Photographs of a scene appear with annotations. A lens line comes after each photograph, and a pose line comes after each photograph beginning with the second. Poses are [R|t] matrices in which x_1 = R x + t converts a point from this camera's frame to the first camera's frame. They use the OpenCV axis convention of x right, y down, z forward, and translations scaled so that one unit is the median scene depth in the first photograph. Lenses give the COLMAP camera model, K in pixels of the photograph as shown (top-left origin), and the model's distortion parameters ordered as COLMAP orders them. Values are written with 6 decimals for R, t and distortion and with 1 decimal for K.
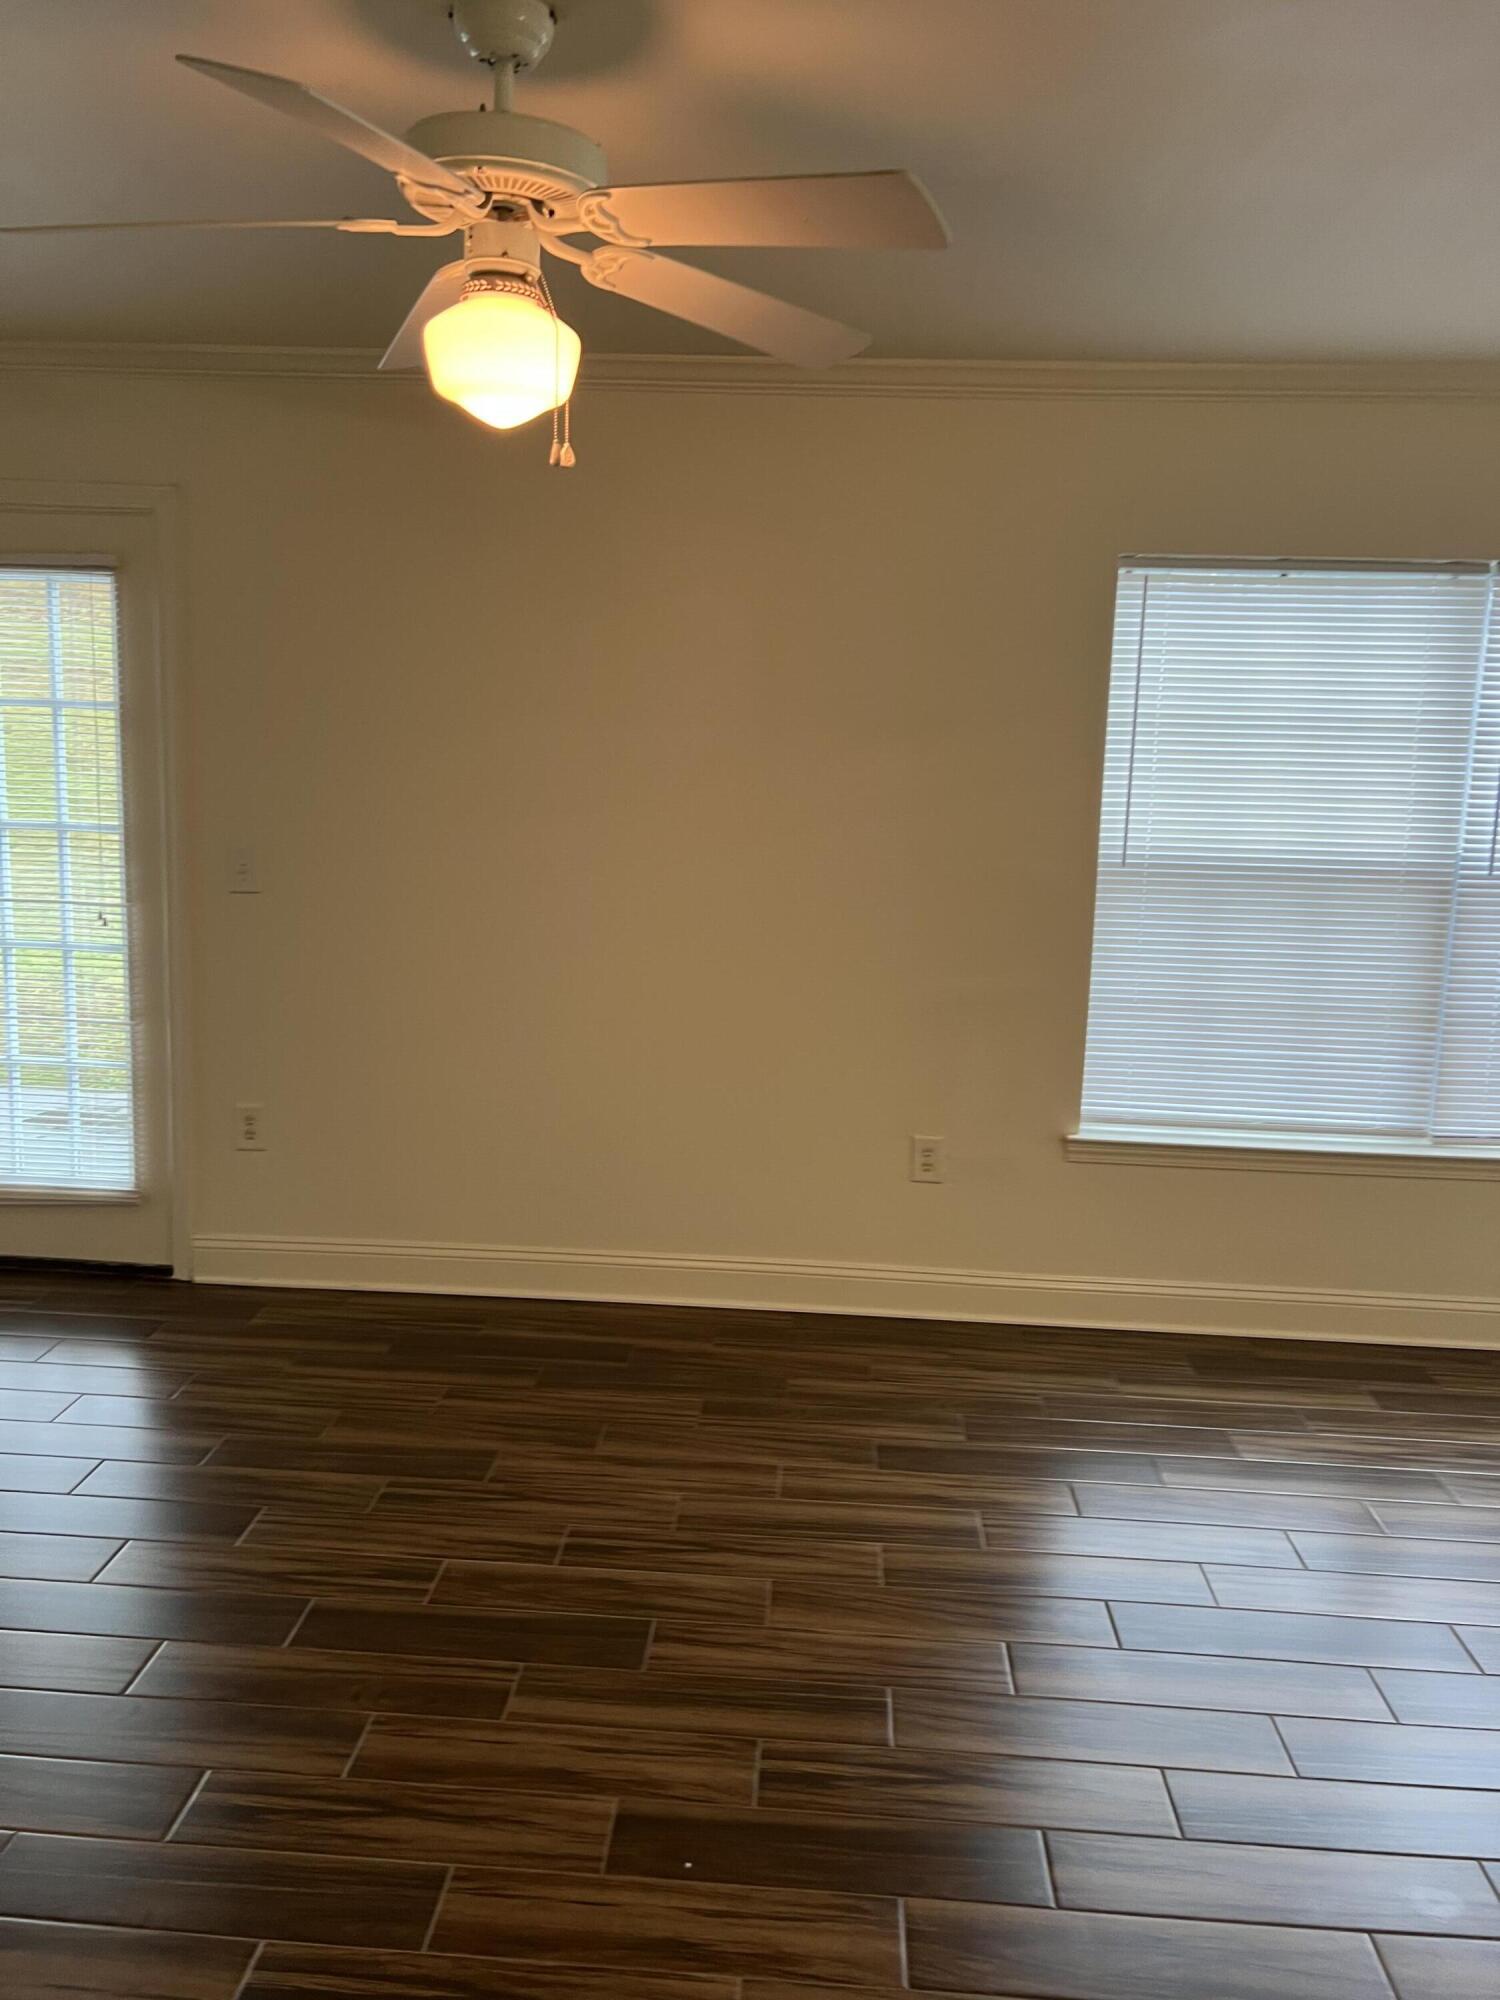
lens RADIAL K [[1506.8, 0, 730.1], [0, 1506.8, 1006.3], [0, 0, 1]] dist [0.067408, -0.079212]
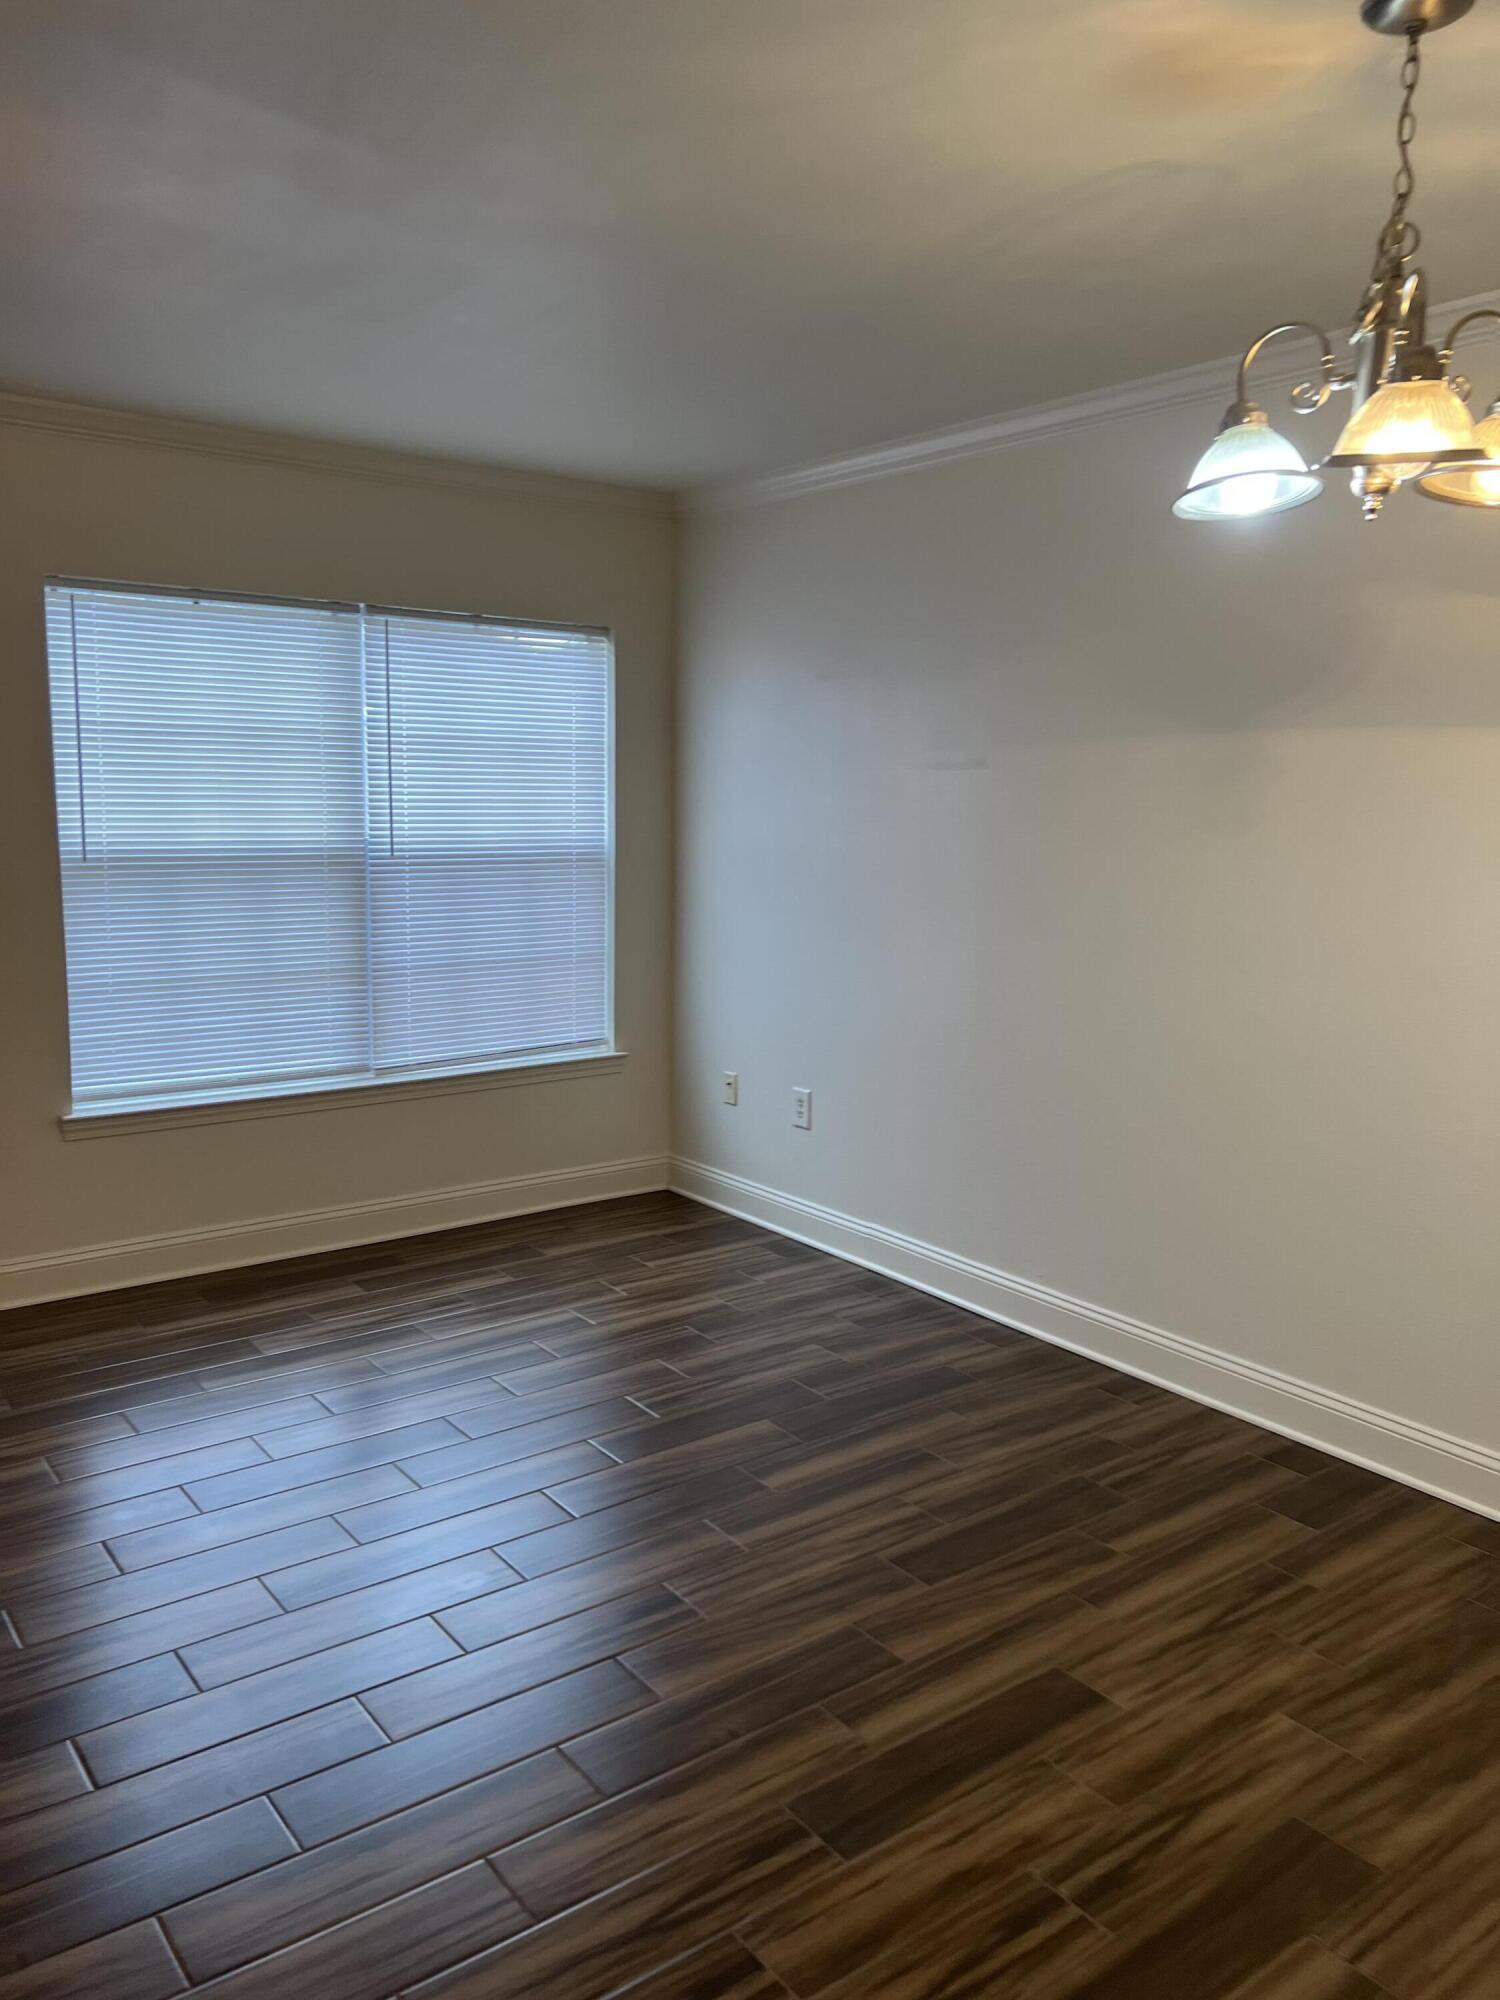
lens RADIAL K [[1506.8, 0, 749.4], [0, 1506.8, 1002.3], [0, 0, 1]] dist [0.067408, -0.079212]
pose [[0.754304, -0.109656, 0.647303, -0.102066], [0.111727, 0.993011, 0.038024, 0.019937], [-0.646948, 0.043640, 0.761284, -0.136825]]
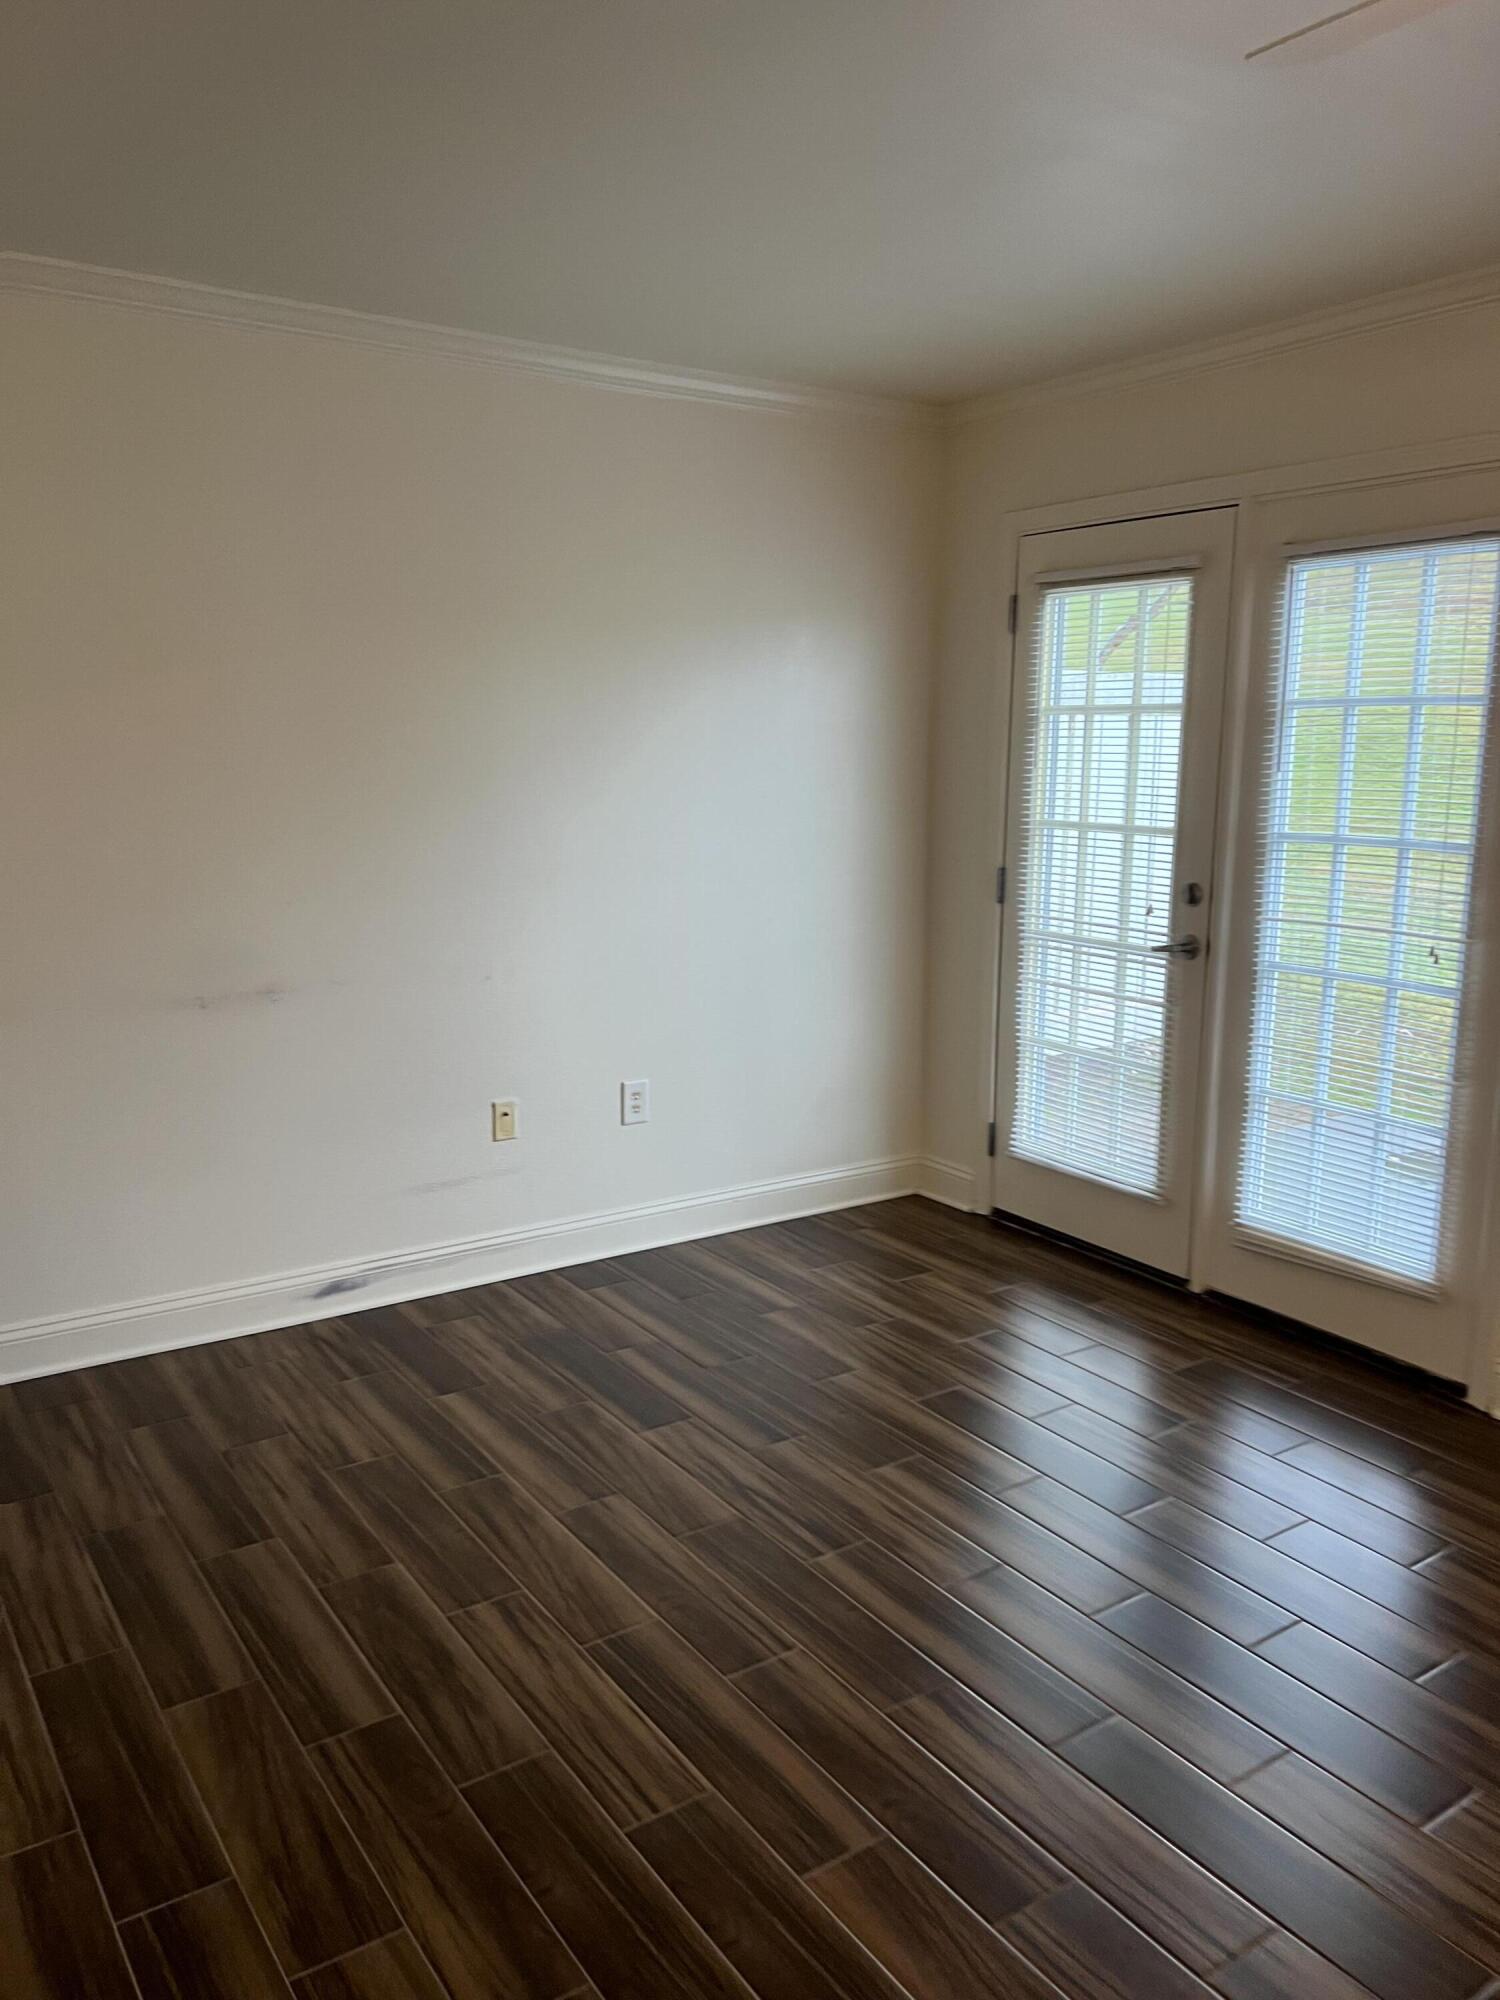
lens RADIAL K [[1506.8, 0, 735.4], [0, 1506.8, 984.1], [0, 0, 1]] dist [0.067408, -0.079212]
pose [[0.622014, 0.102289, -0.776296, -0.001393], [-0.120050, 0.992167, 0.034543, -0.028139], [0.773748, 0.071709, 0.629421, 0.203953]]
